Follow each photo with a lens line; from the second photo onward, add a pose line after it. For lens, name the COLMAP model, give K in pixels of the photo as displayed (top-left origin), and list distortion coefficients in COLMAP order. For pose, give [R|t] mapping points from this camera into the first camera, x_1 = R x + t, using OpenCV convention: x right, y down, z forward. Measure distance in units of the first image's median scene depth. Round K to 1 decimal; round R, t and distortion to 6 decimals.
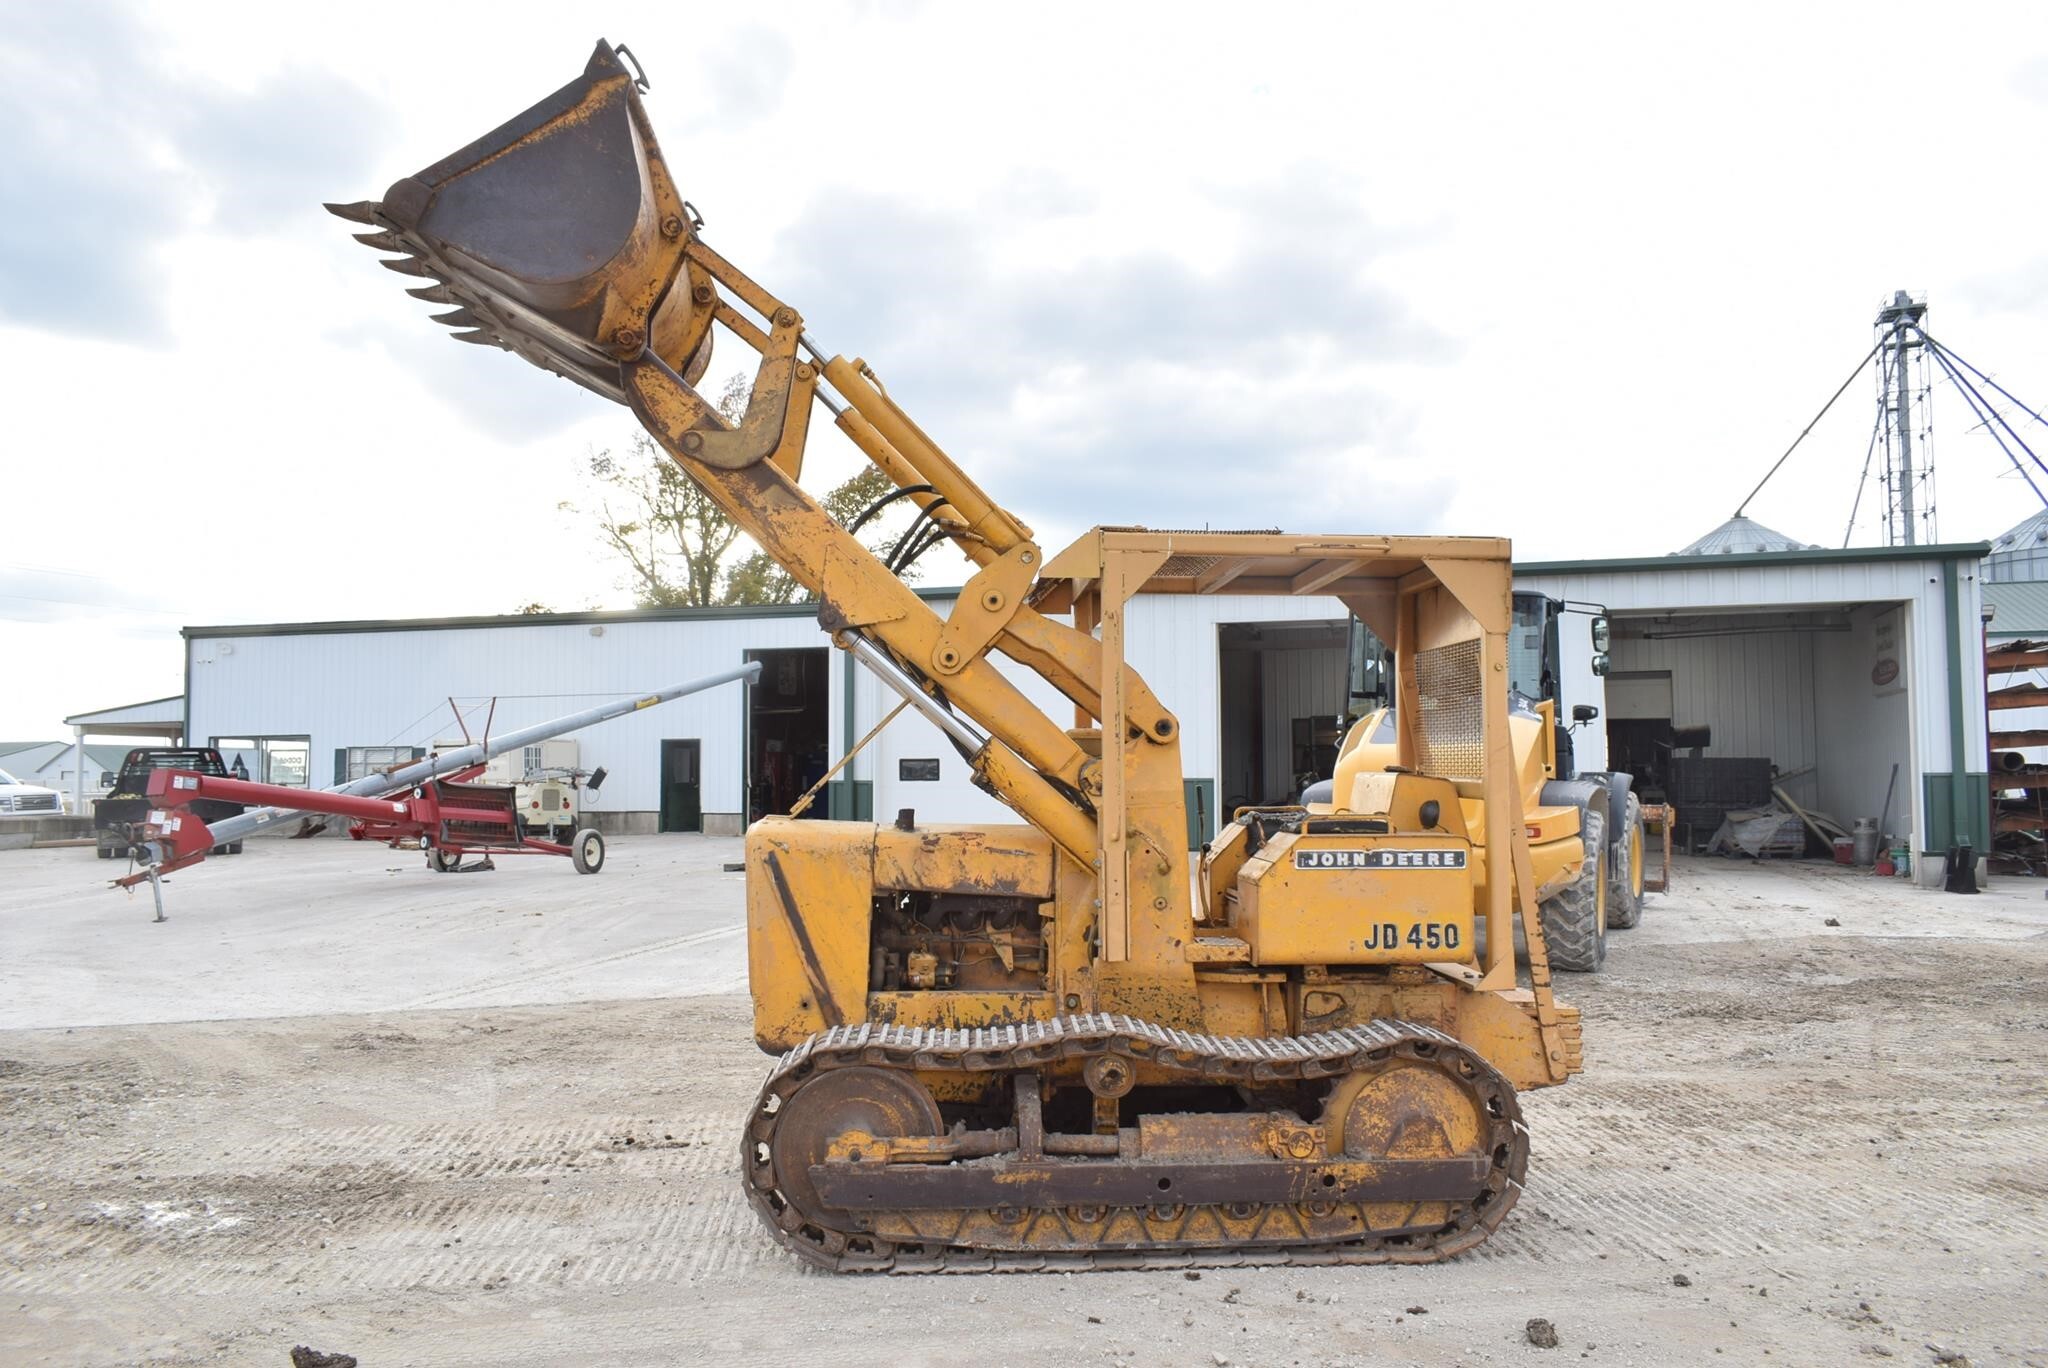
lens RADIAL K [[1573.1, 0, 1024.0], [0, 1573.1, 684.0], [0, 0, 1]] dist [-0.021668, 0.011799]
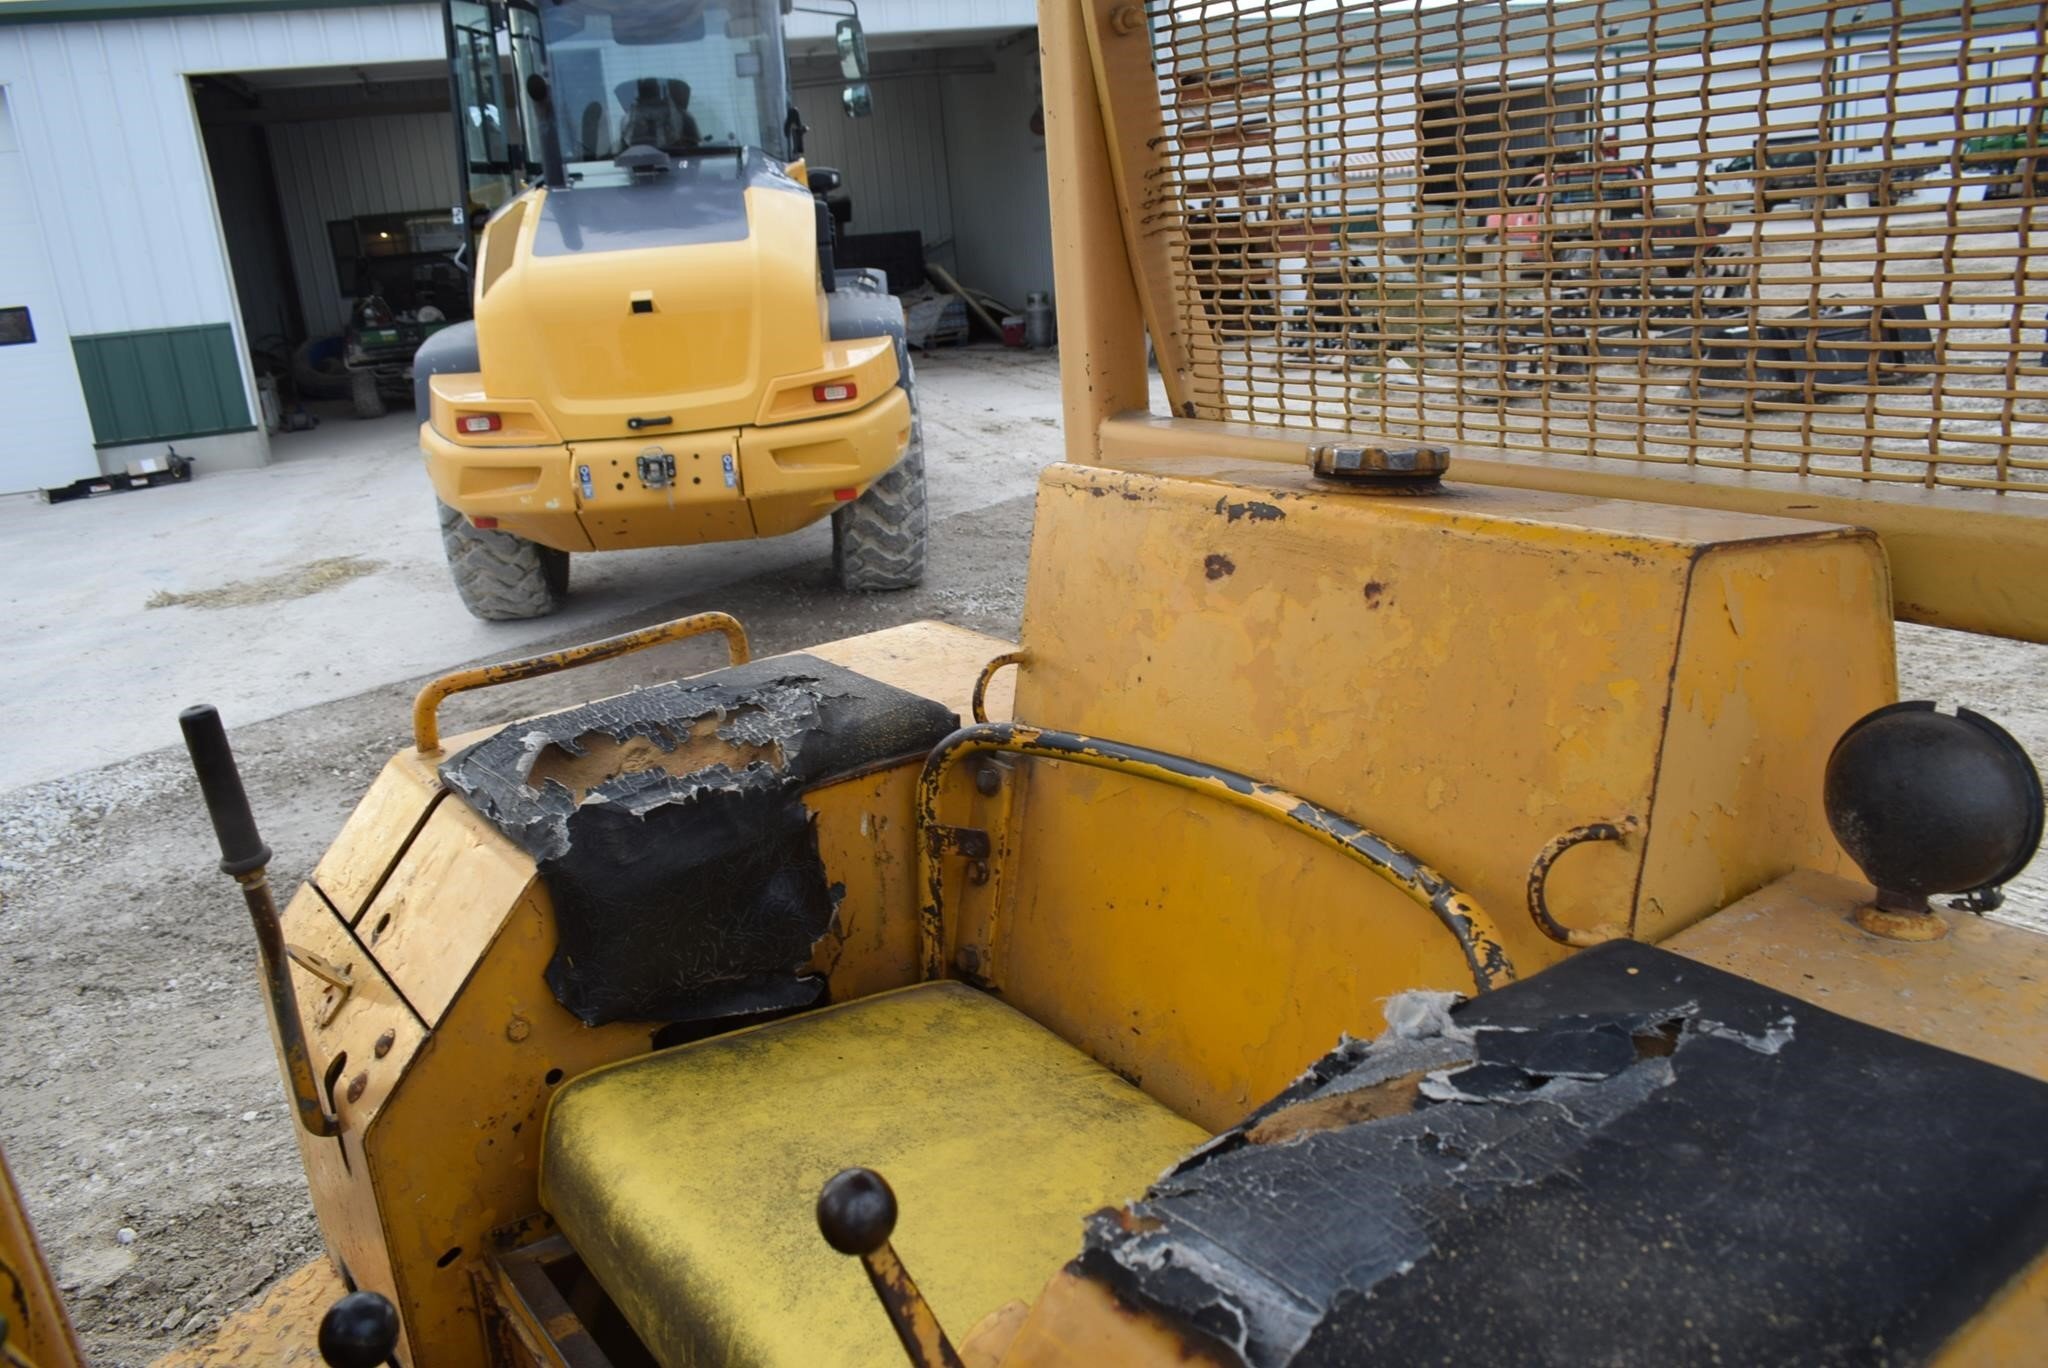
lens RADIAL K [[1573.1, 0, 1024.0], [0, 1573.1, 684.0], [0, 0, 1]] dist [-0.021668, 0.011799]
pose [[0.832912, -0.217033, 0.509071, 0.114684], [0.047440, 0.944505, 0.325053, 0.019737], [-0.551368, -0.246590, 0.796986, 0.947079]]
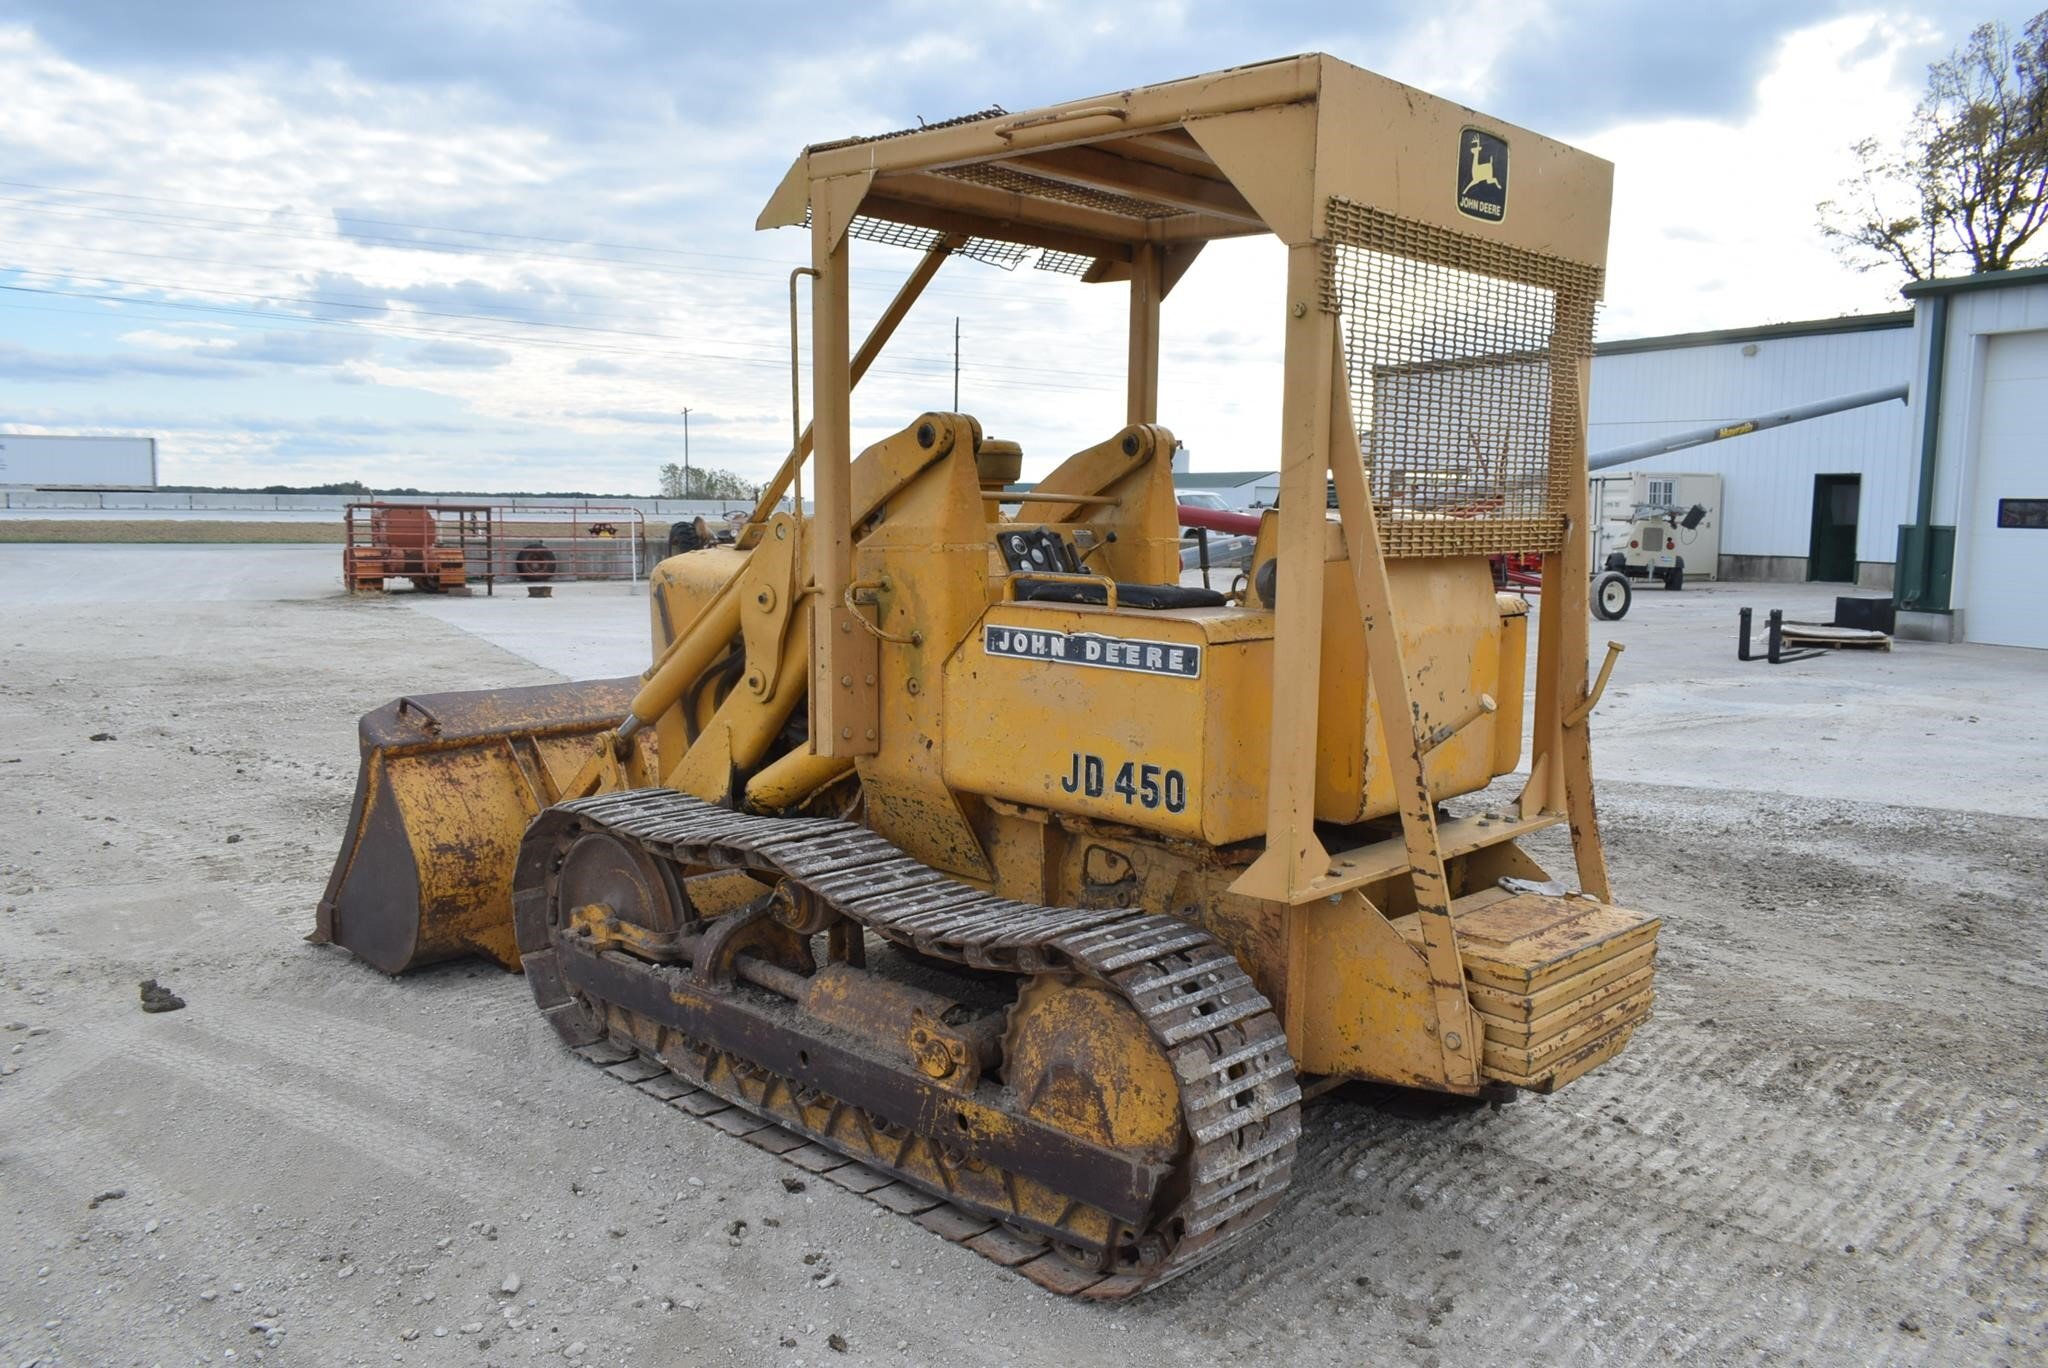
lens RADIAL K [[1573.1, 0, 1024.0], [0, 1573.1, 684.0], [0, 0, 1]] dist [-0.021668, 0.011799]
pose [[0.685675, 0.098288, -0.721241, 0.624353], [0.023083, 0.987407, 0.156505, 0.028357], [0.727542, -0.123960, 0.674772, 0.551181]]
